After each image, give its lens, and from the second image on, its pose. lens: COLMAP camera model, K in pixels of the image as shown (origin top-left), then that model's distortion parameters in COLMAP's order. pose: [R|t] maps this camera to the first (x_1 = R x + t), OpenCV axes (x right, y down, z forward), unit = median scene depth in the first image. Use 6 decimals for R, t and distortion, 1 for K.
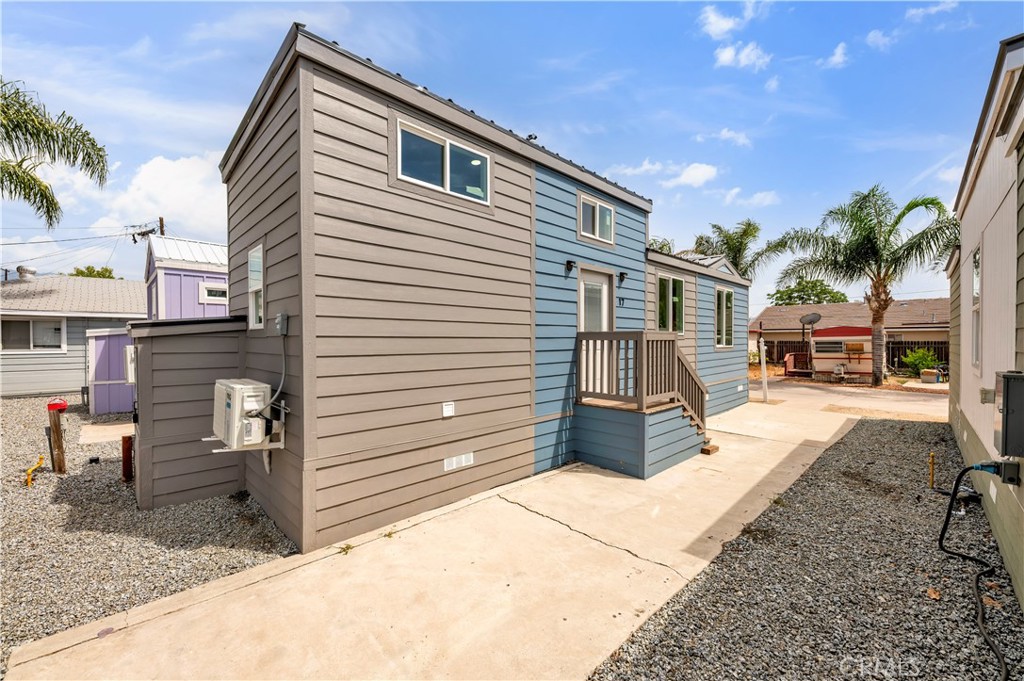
lens RADIAL K [[410.7, 0, 504.0], [0, 410.7, 342.6], [0, 0, 1]] dist [0.000583, -0.000543]
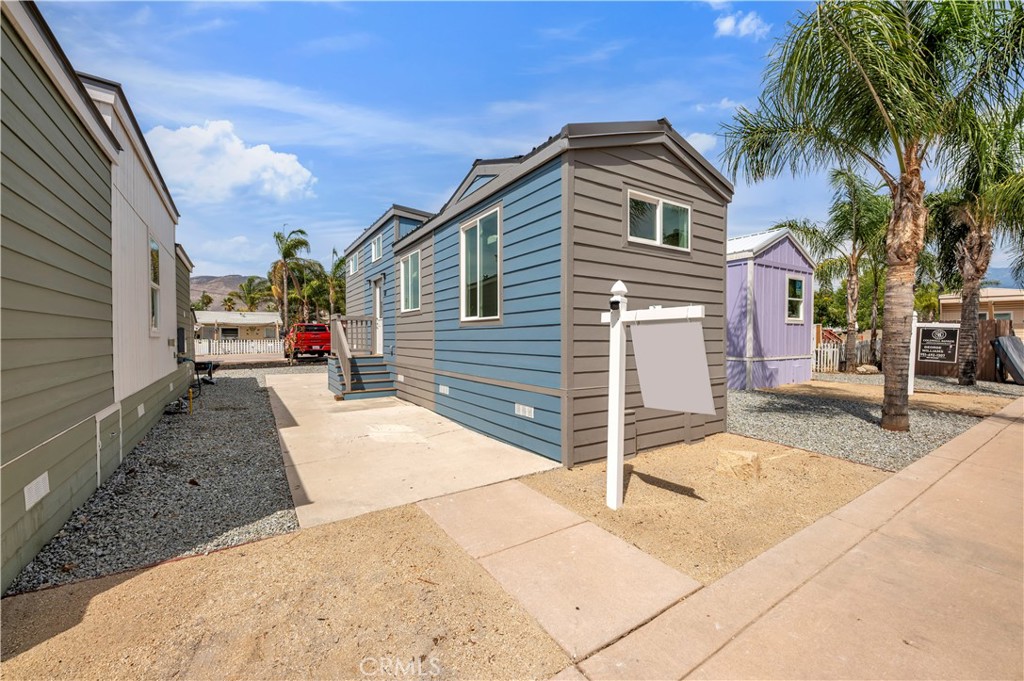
lens RADIAL K [[410.7, 0, 514.5], [0, 410.7, 341.1], [0, 0, 1]] dist [0.000583, -0.000543]
pose [[-0.193018, 0.009852, -0.981146, 1.631441], [-0.009664, 0.999882, 0.011941, 0.048381], [0.981148, 0.011787, -0.192900, 1.737173]]
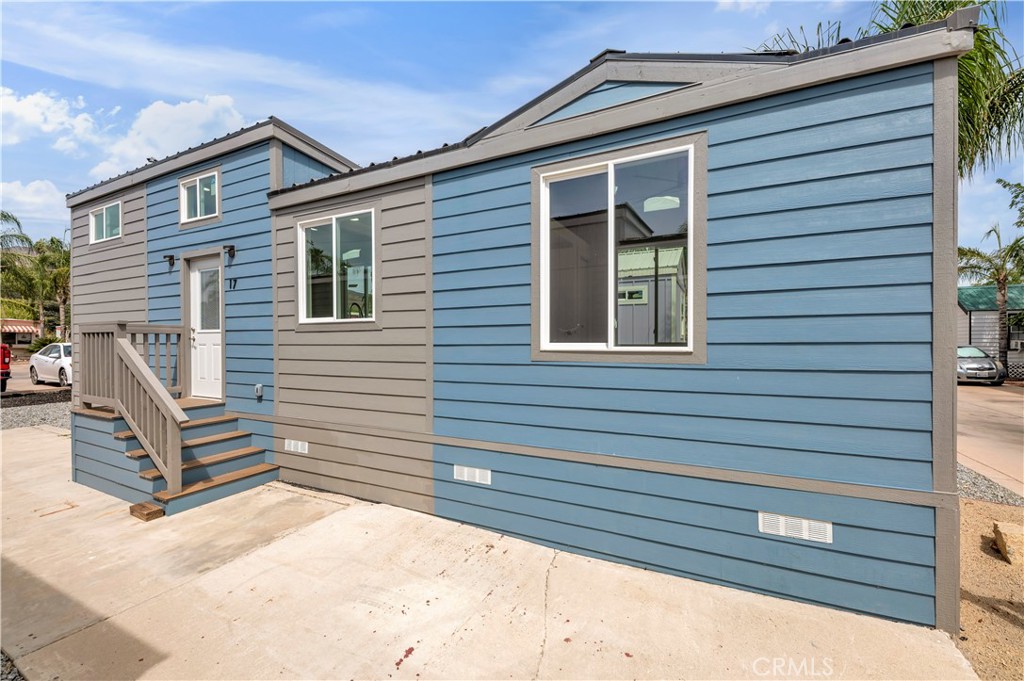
lens RADIAL K [[410.7, 0, 507.4], [0, 410.7, 342.7], [0, 0, 1]] dist [0.000583, -0.000543]
pose [[0.343180, 0.004452, -0.939259, 1.189738], [-0.007737, 0.999968, 0.001913, 0.005881], [0.939238, 0.006611, 0.343204, 1.223518]]
